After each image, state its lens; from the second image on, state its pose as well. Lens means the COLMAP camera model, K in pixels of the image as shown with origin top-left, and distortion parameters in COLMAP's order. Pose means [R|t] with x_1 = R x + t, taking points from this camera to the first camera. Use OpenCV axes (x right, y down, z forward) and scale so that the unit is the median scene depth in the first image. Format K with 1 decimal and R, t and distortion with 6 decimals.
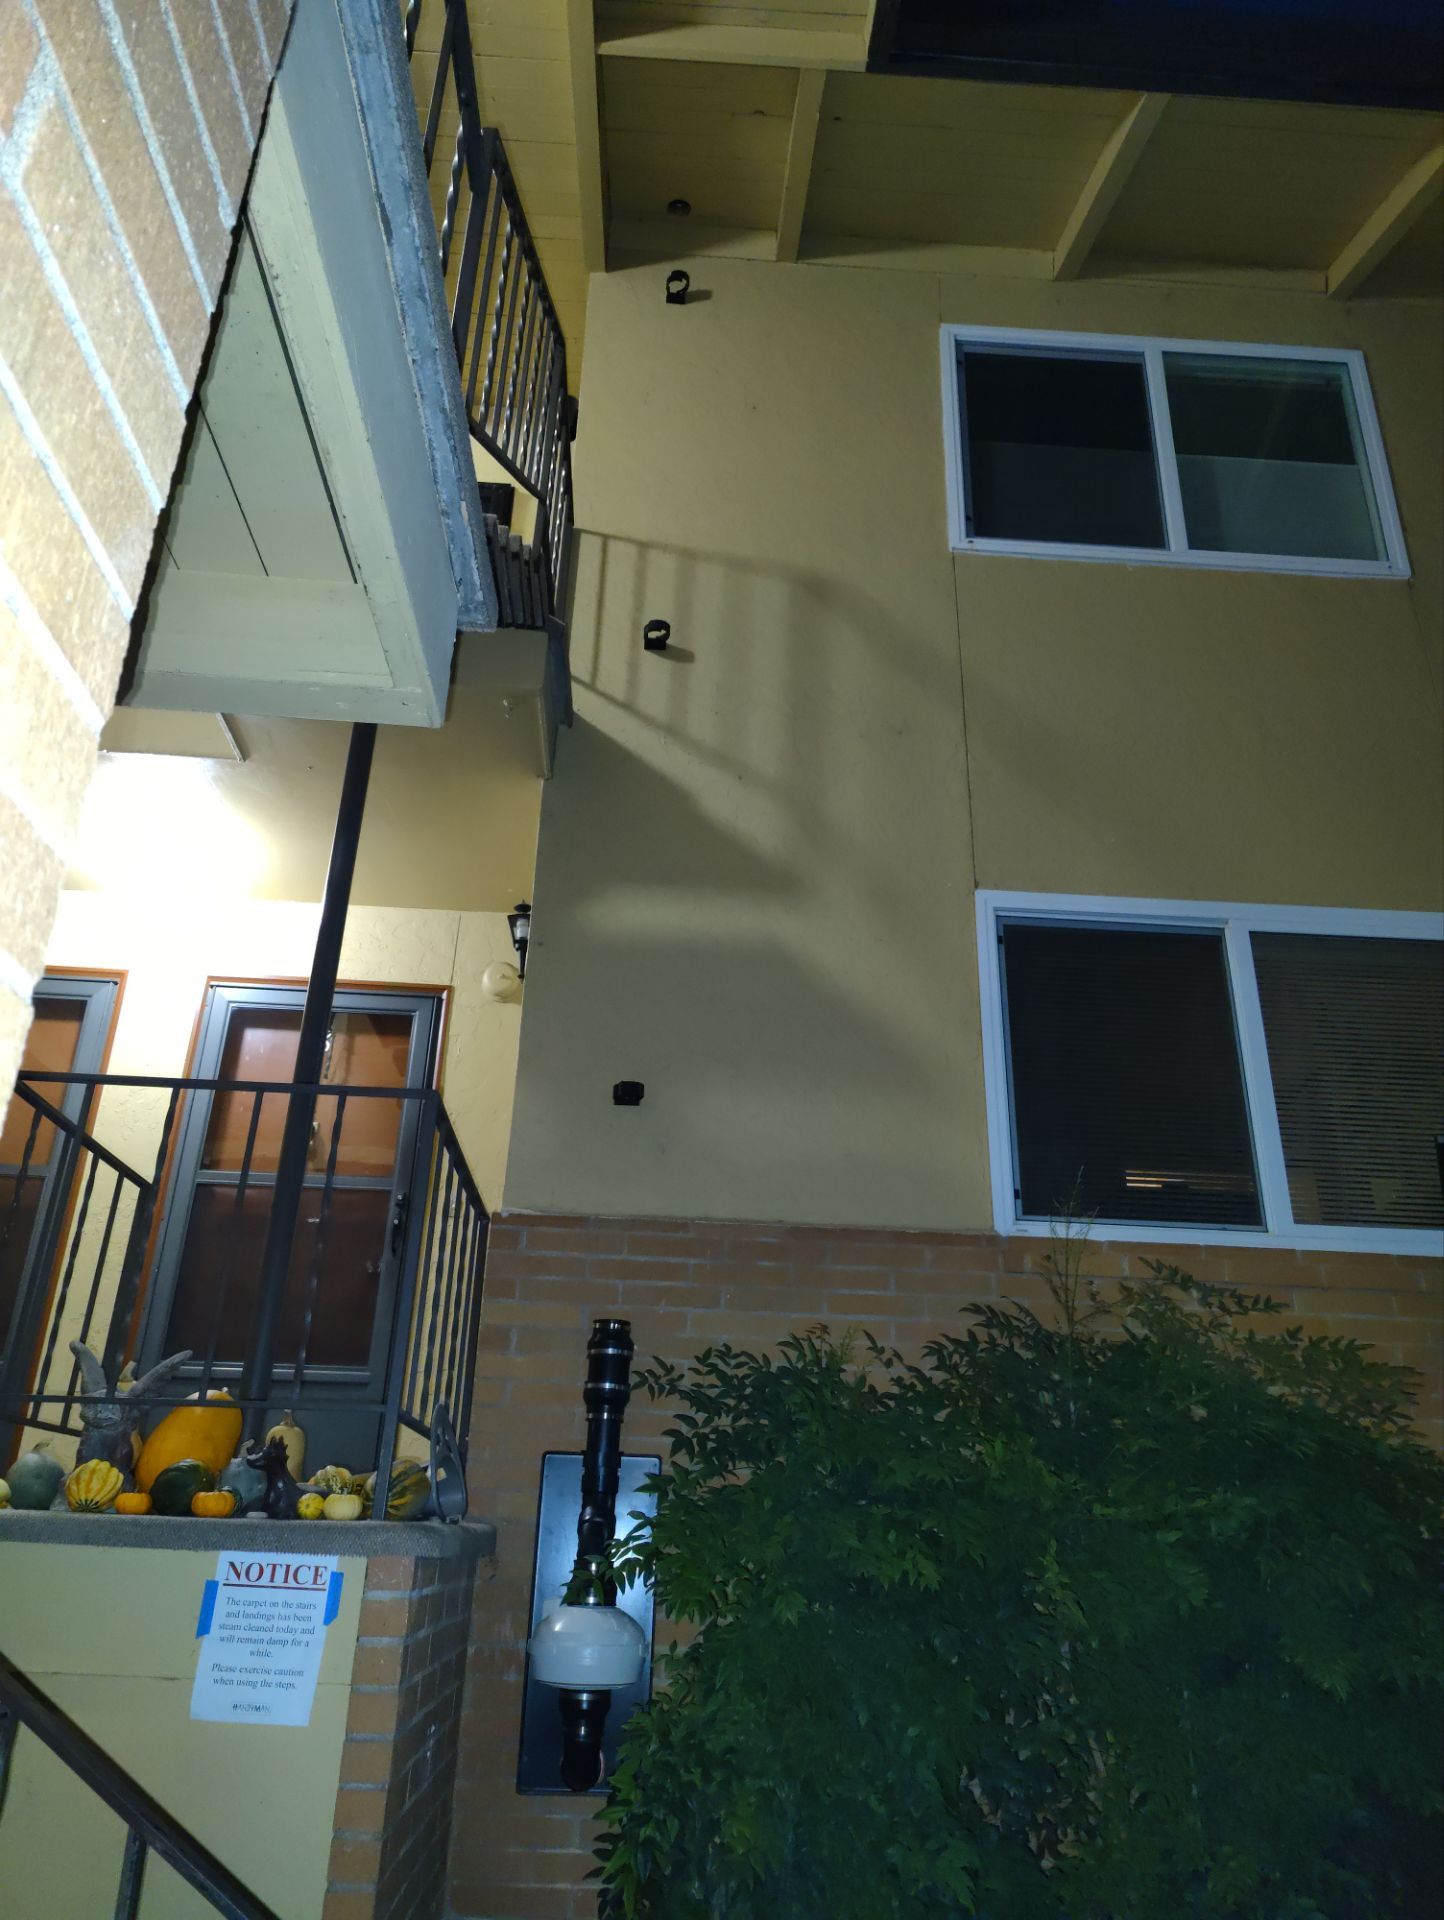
lens RADIAL K [[1301.0, 0, 687.4], [0, 1301.0, 961.0], [0, 0, 1]] dist [0.033867, -0.000439]
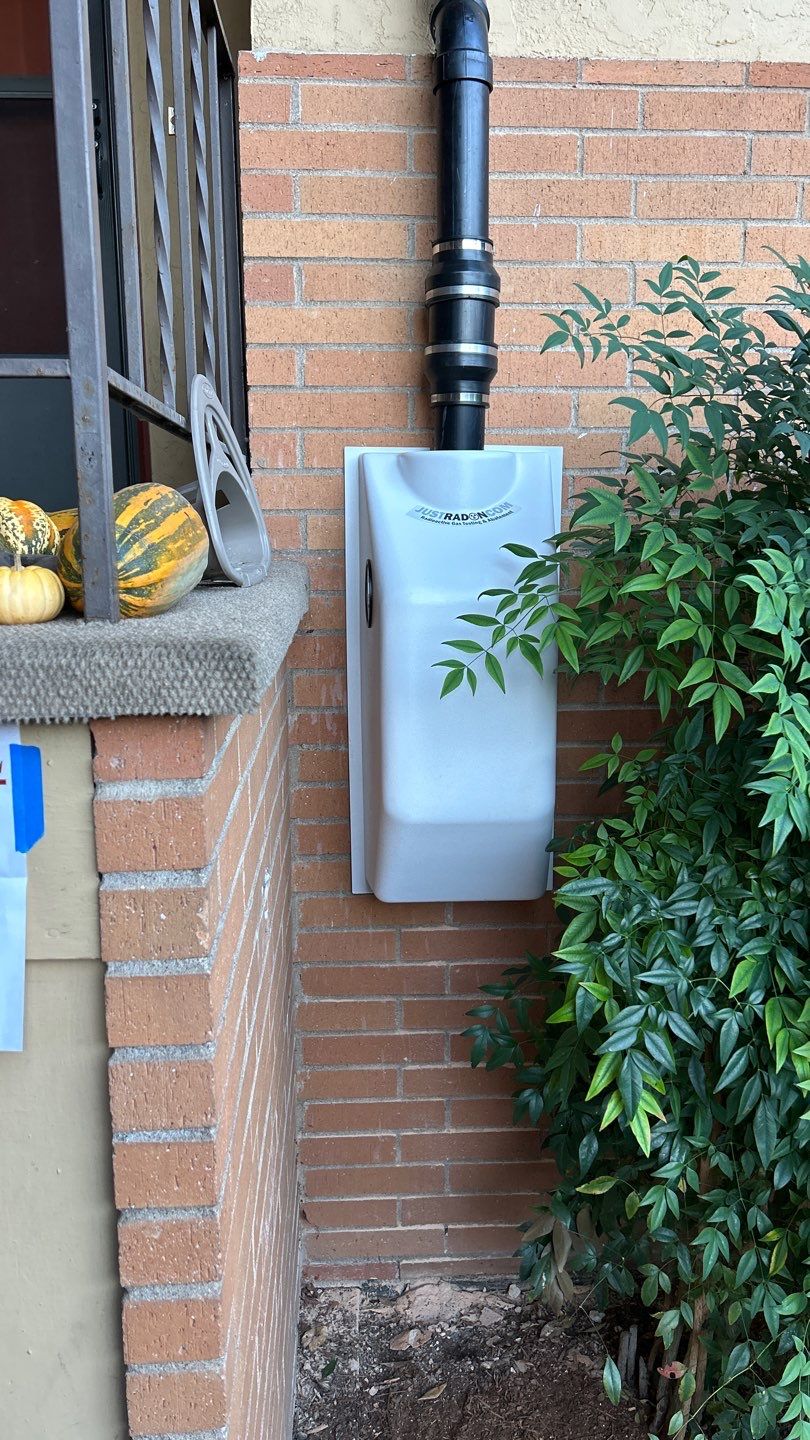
lens RADIAL K [[1066.3, 0, 411.7], [0, 1066.3, 724.7], [0, 0, 1]] dist [0.046604, -0.053814]
pose [[0.998924, -0.045884, 0.006699, -0.103901], [0.033802, 0.819429, 0.572183, 0.192705], [-0.031744, -0.571341, 0.820098, 0.519612]]
